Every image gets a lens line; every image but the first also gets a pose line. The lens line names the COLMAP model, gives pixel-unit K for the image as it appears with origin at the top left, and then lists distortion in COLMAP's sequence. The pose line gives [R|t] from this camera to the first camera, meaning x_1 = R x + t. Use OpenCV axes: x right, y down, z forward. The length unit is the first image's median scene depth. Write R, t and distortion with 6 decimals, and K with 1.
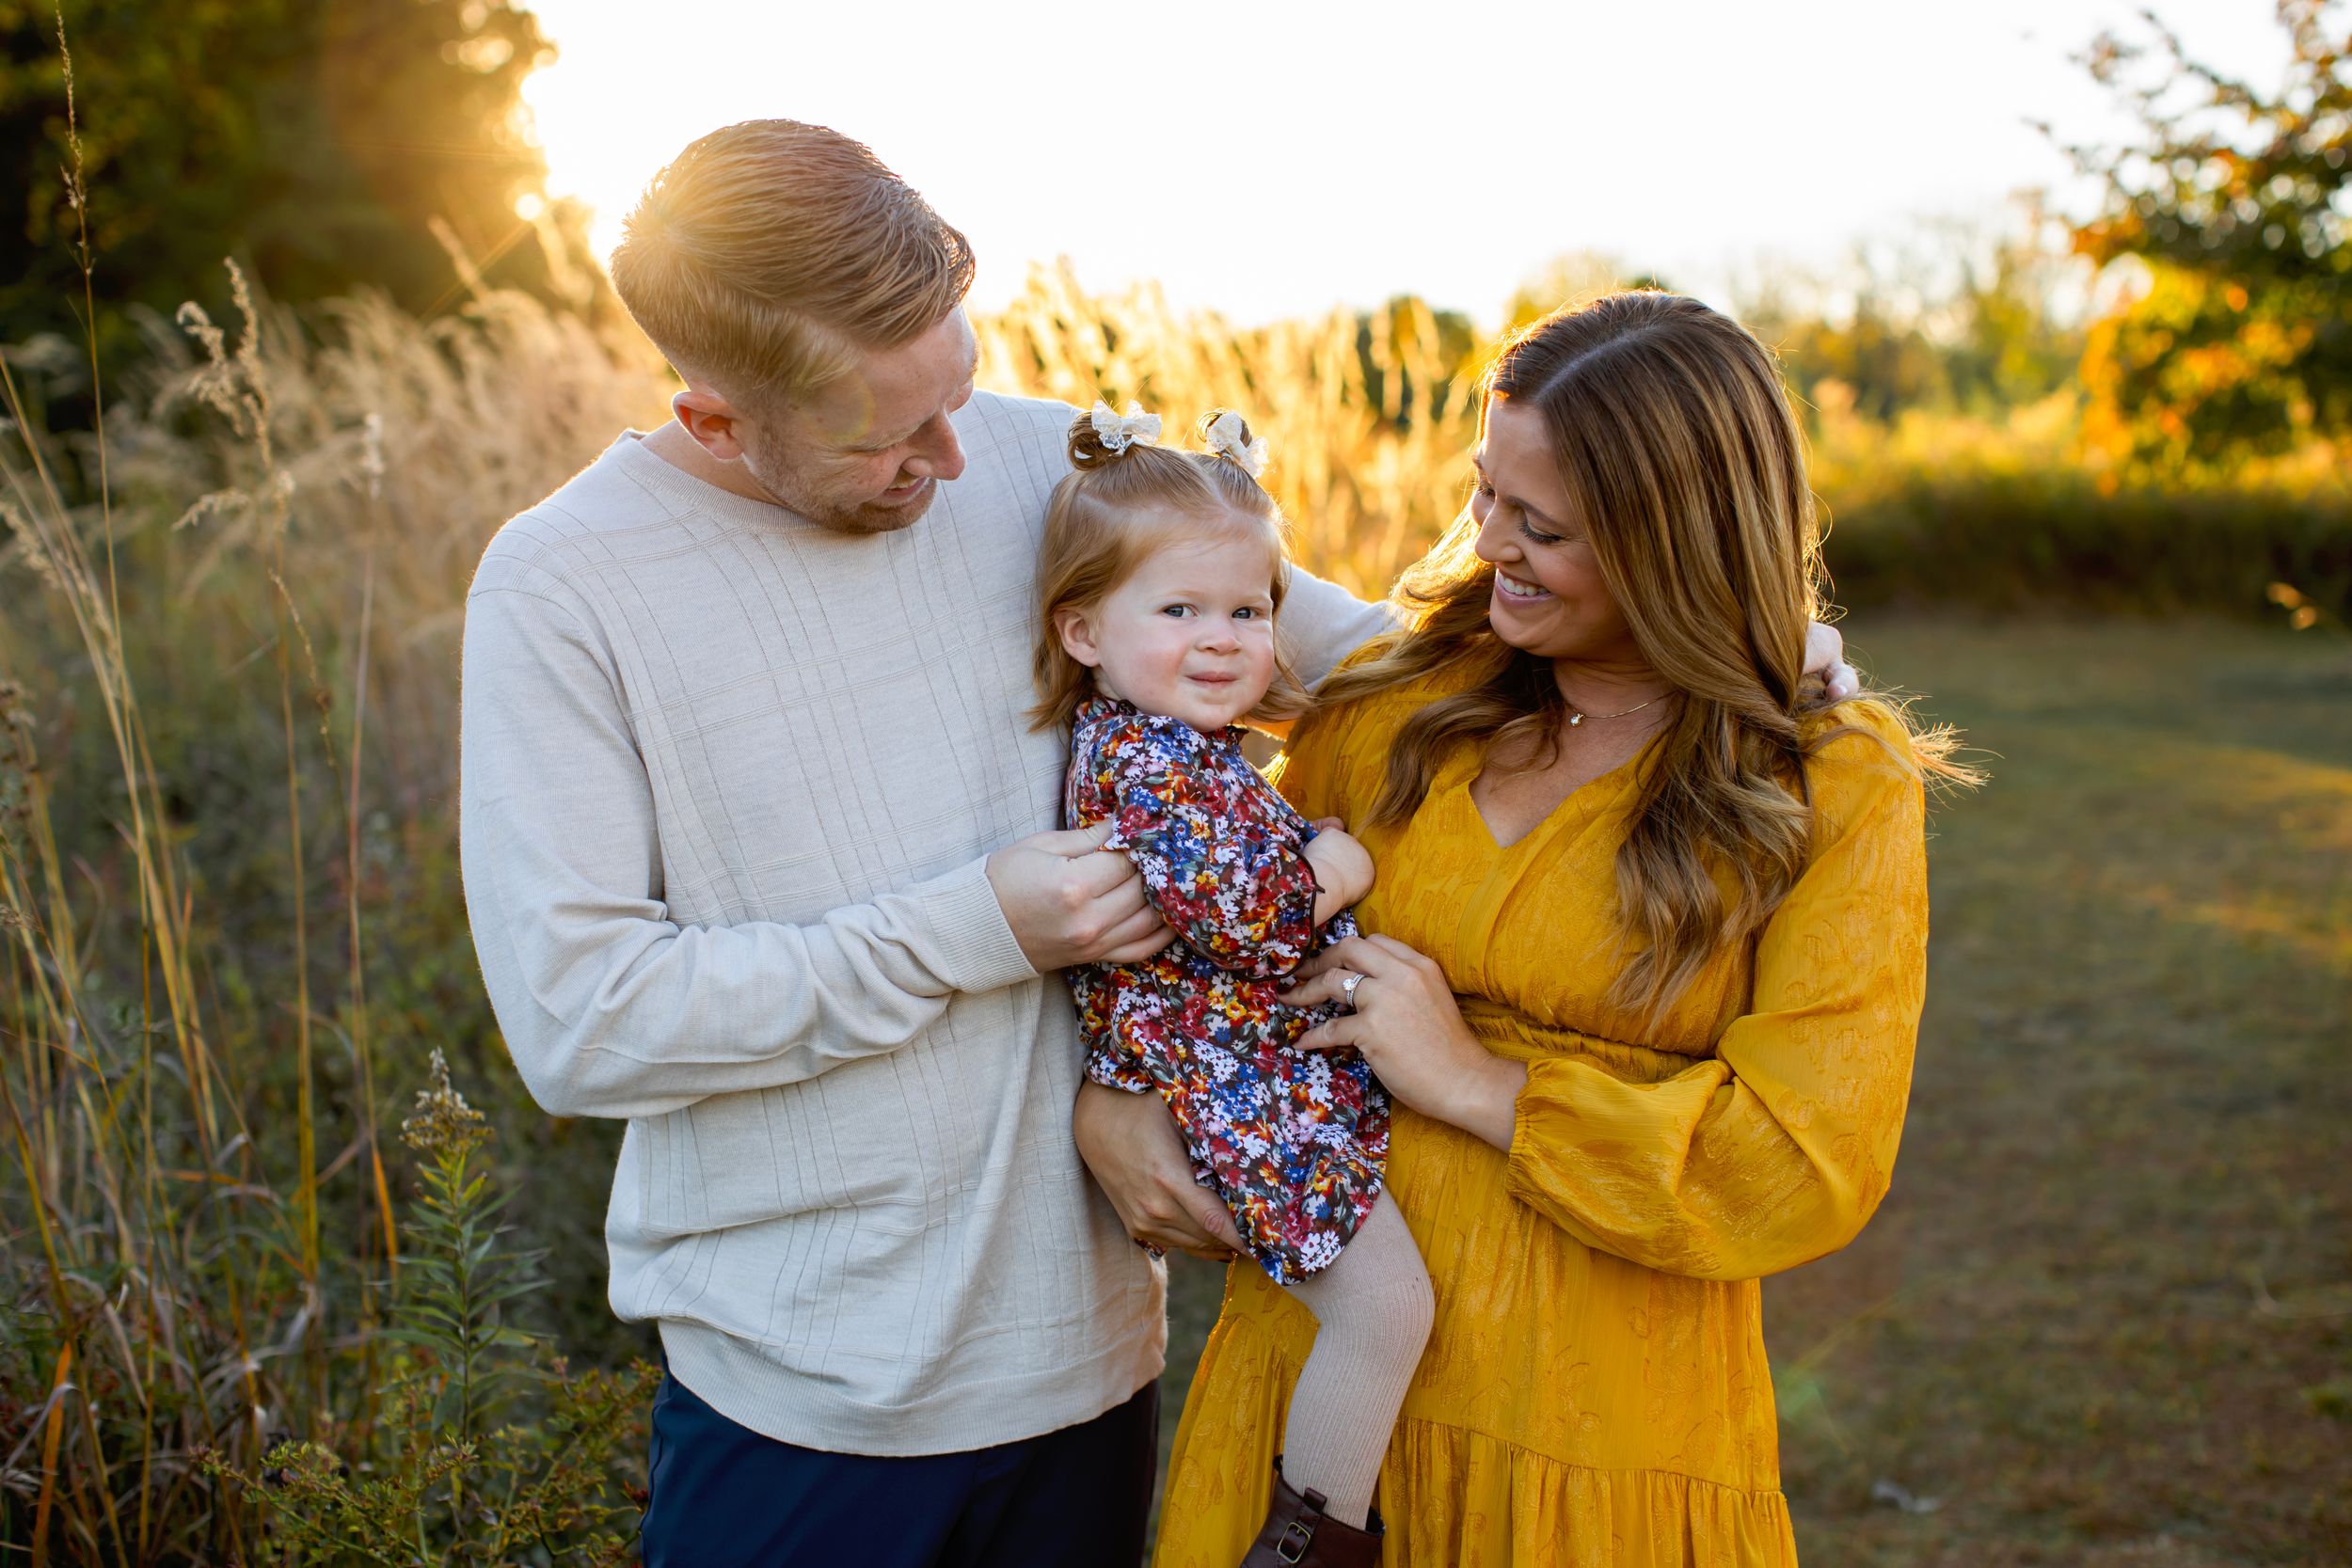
lens RADIAL K [[3308.9, 0, 1176.0], [0, 3308.9, 784.0], [0, 0, 1]] dist [-0.137539, 0.005311]
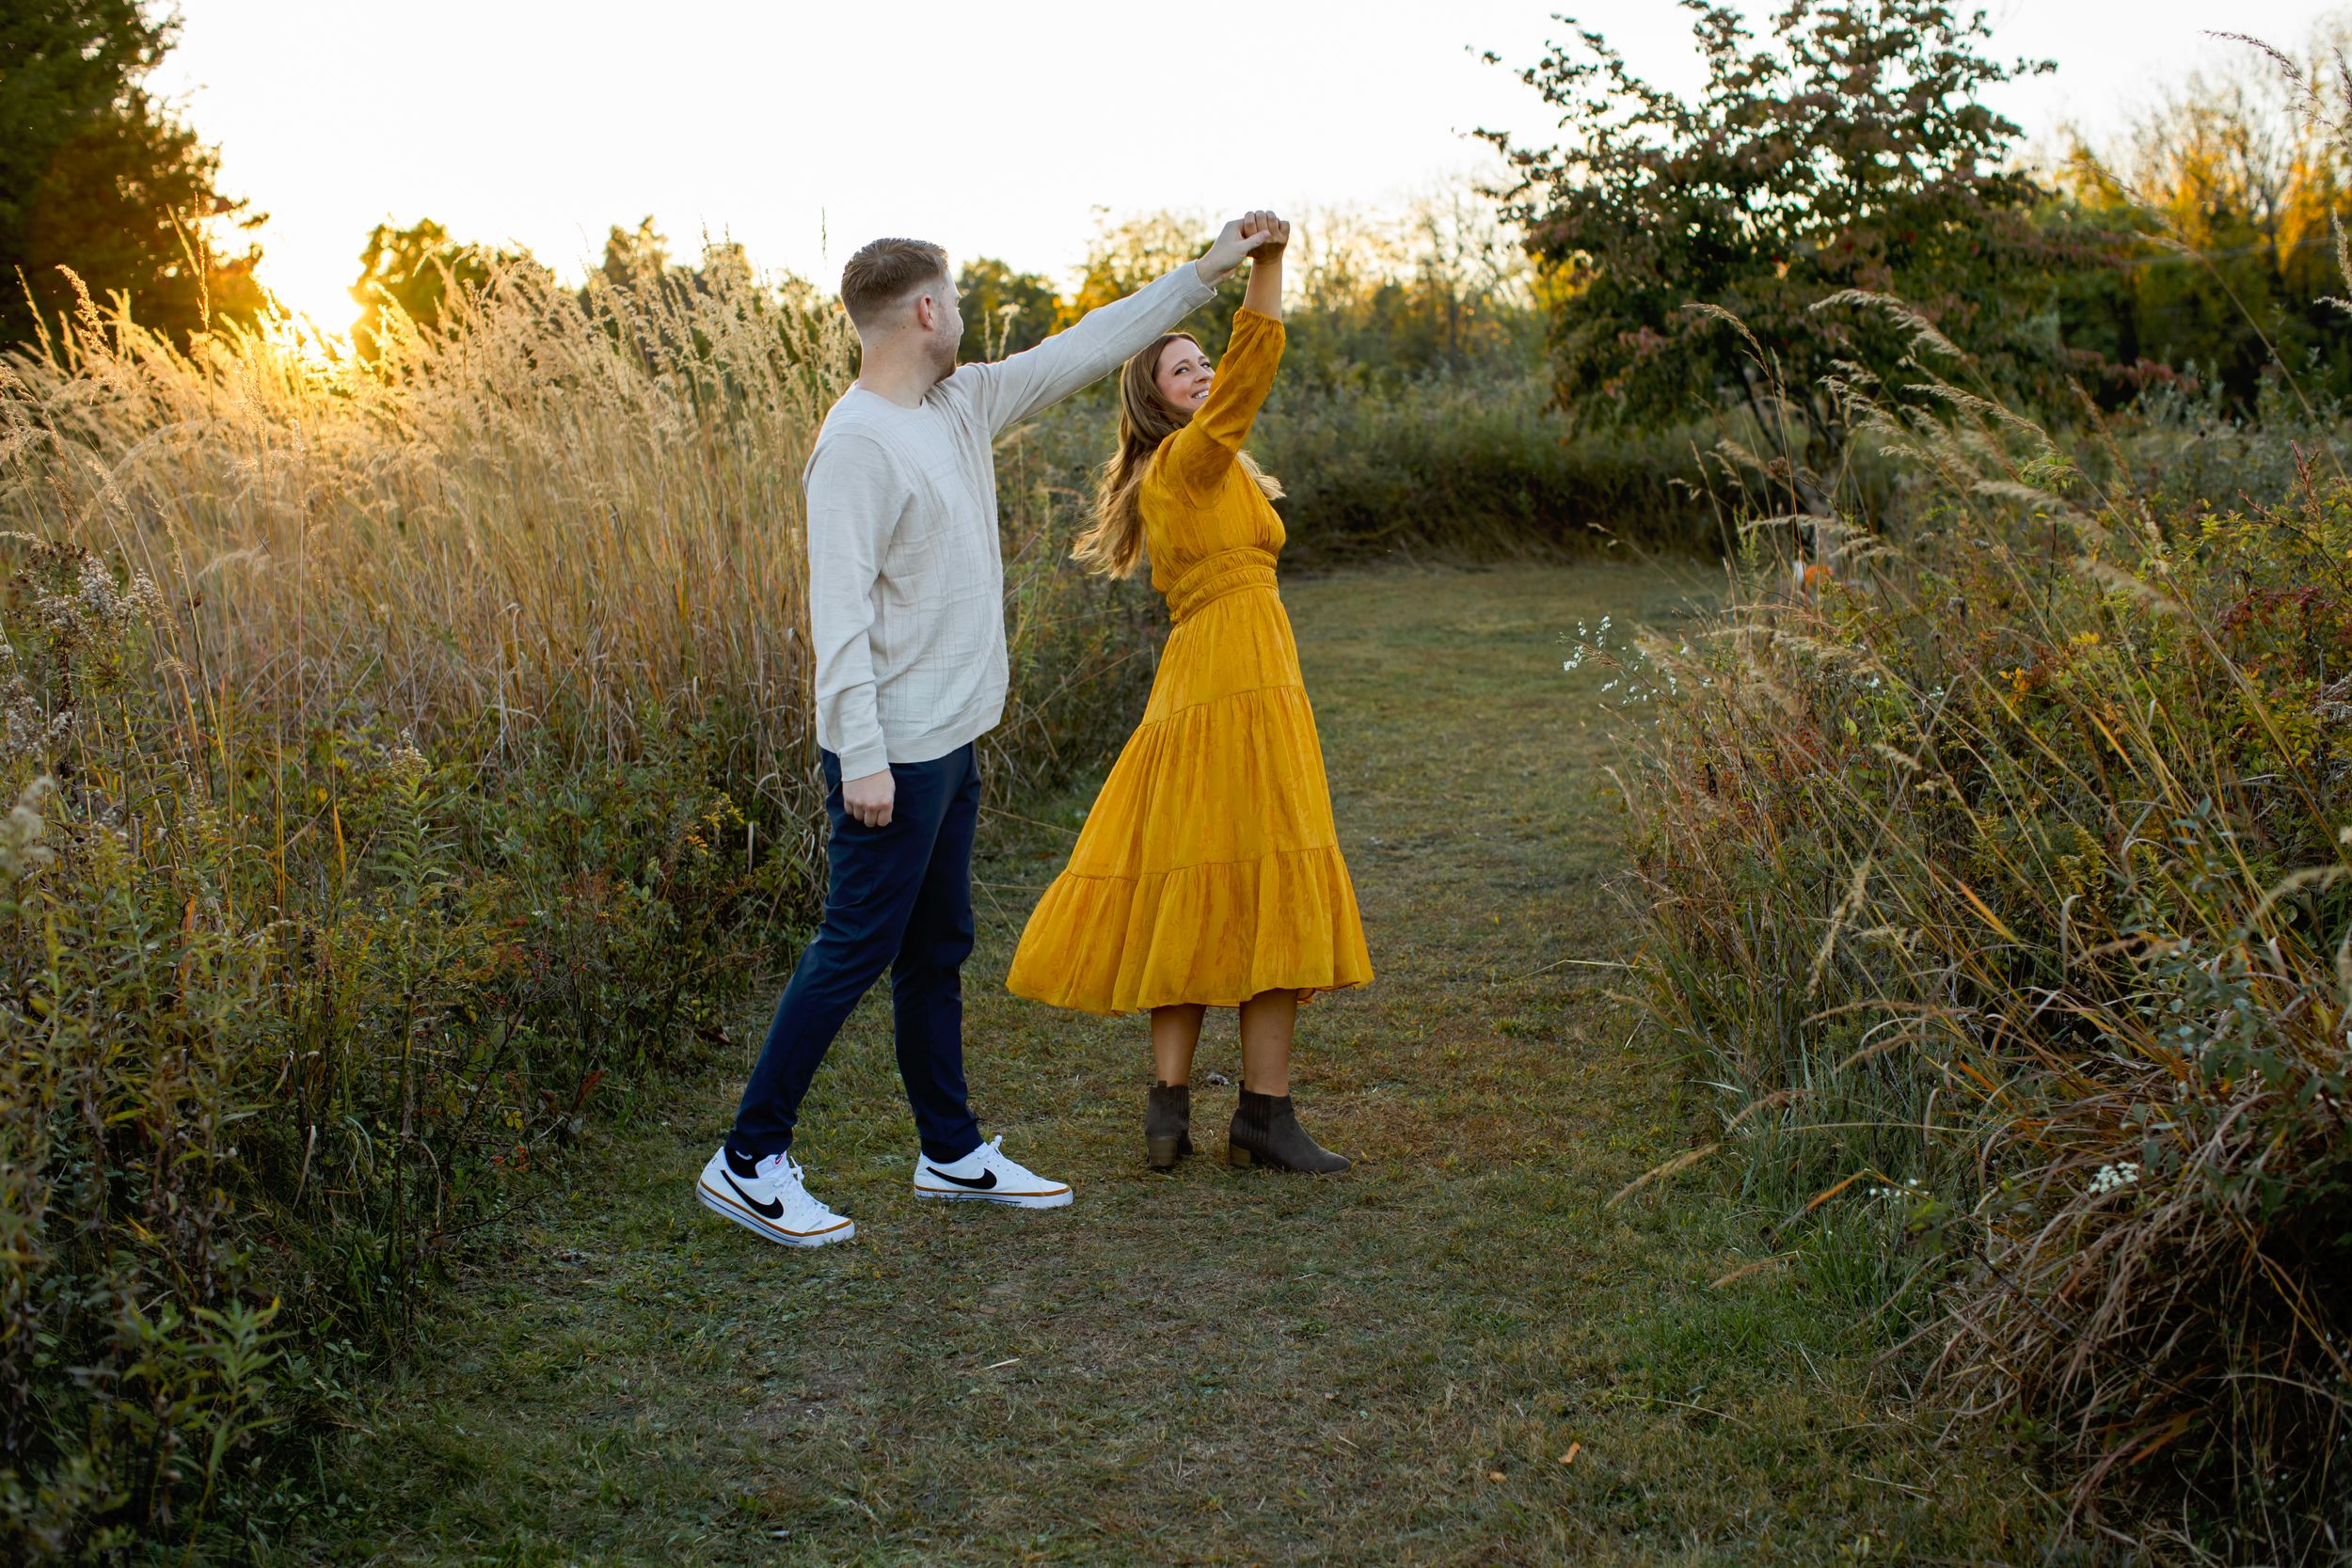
lens RADIAL K [[3308.9, 0, 1176.0], [0, 3308.9, 784.0], [0, 0, 1]] dist [-0.137539, 0.005311]
pose [[0.992200, -0.019922, 0.123051, 0.000385], [0.018616, 0.999758, 0.011748, 0.014101], [-0.123255, -0.009365, 0.992331, -0.158101]]
